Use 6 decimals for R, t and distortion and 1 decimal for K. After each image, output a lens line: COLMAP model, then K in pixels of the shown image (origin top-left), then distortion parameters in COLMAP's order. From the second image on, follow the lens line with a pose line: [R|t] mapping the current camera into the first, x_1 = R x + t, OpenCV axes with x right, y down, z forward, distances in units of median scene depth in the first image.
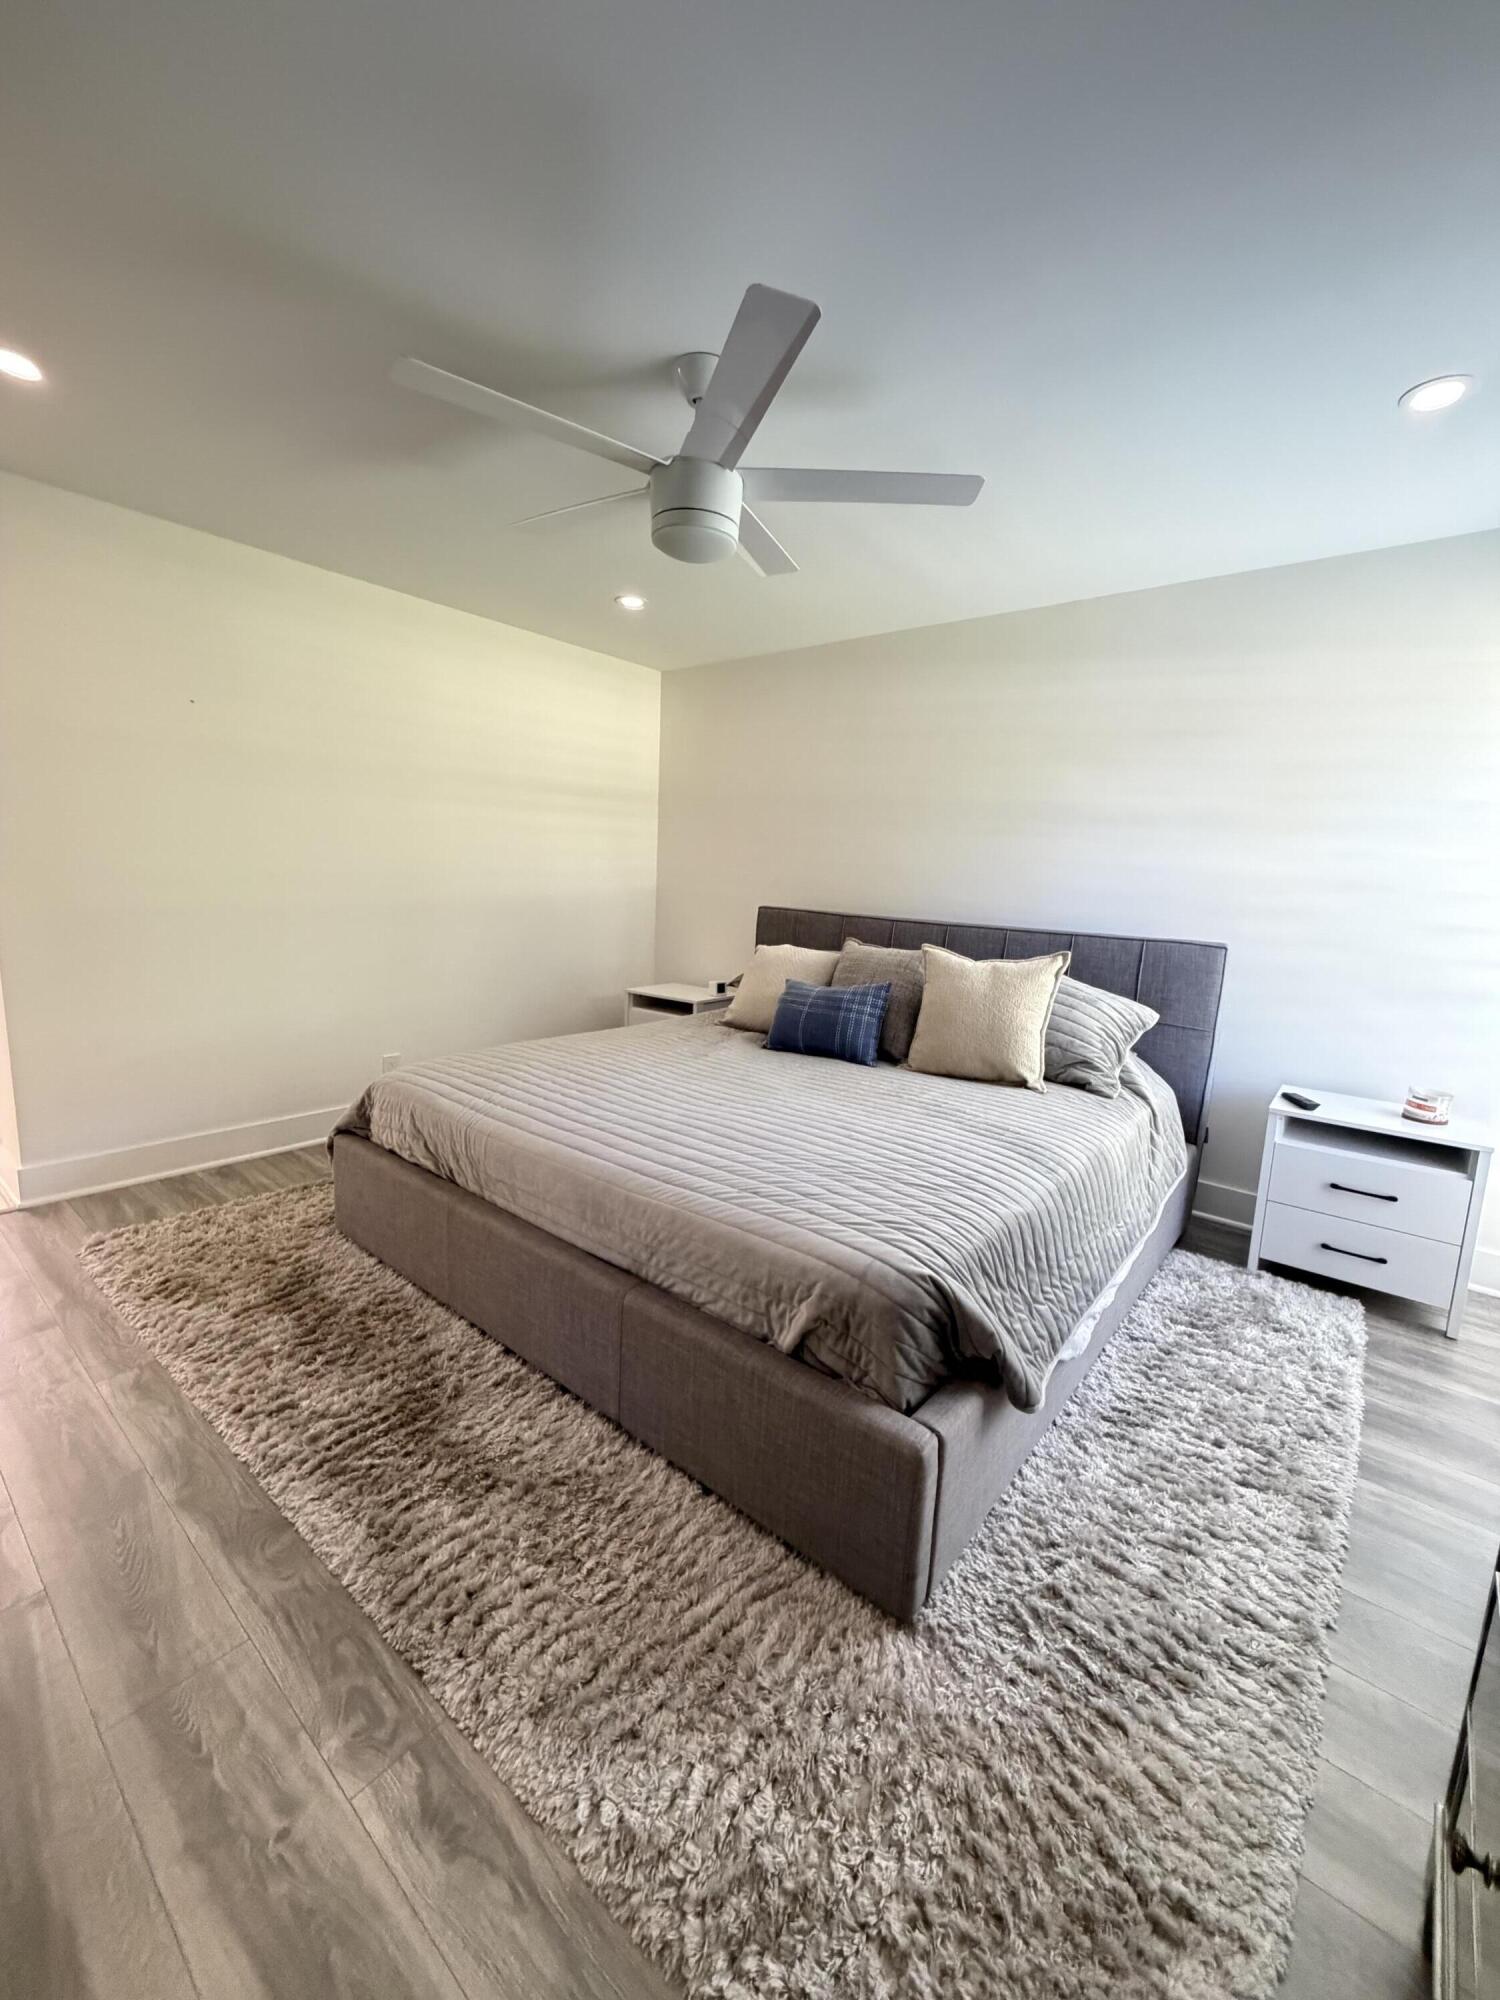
lens RADIAL K [[799.4, 0, 750.0], [0, 799.4, 1000.0], [0, 0, 1]] dist [-0.001301, 0.000112]
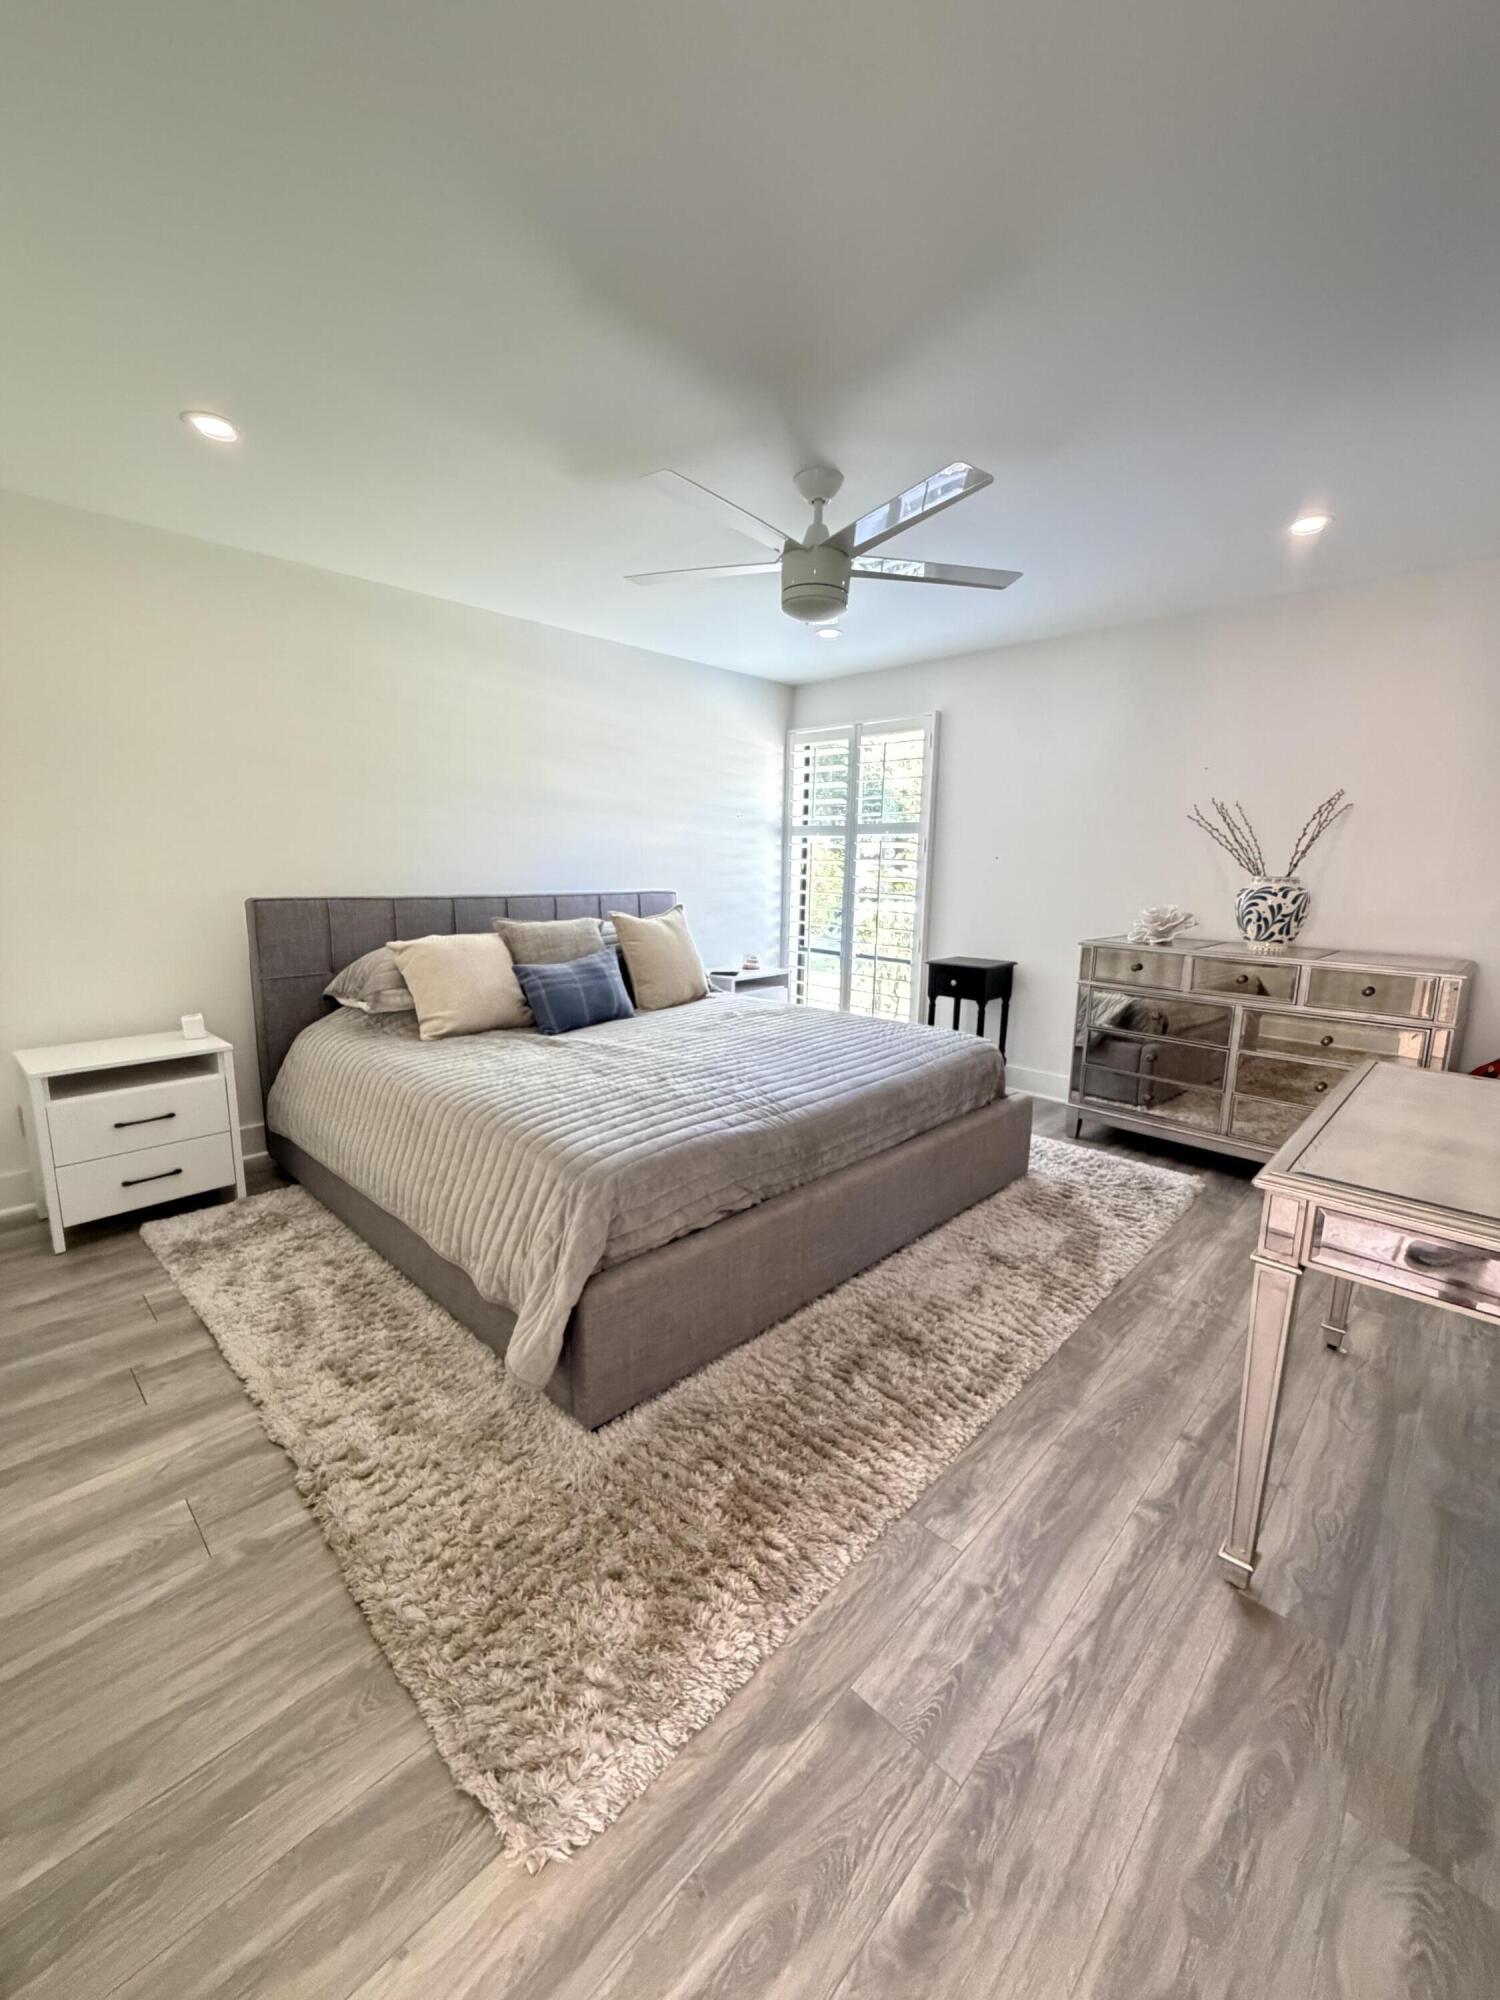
lens RADIAL K [[799.4, 0, 750.0], [0, 799.4, 1000.0], [0, 0, 1]] dist [-0.001301, 0.000112]
pose [[0.066011, -0.213302, 0.974754, -0.297064], [0.124264, 0.971037, 0.204074, -0.048235], [-0.990051, 0.107656, 0.090605, 0.199637]]
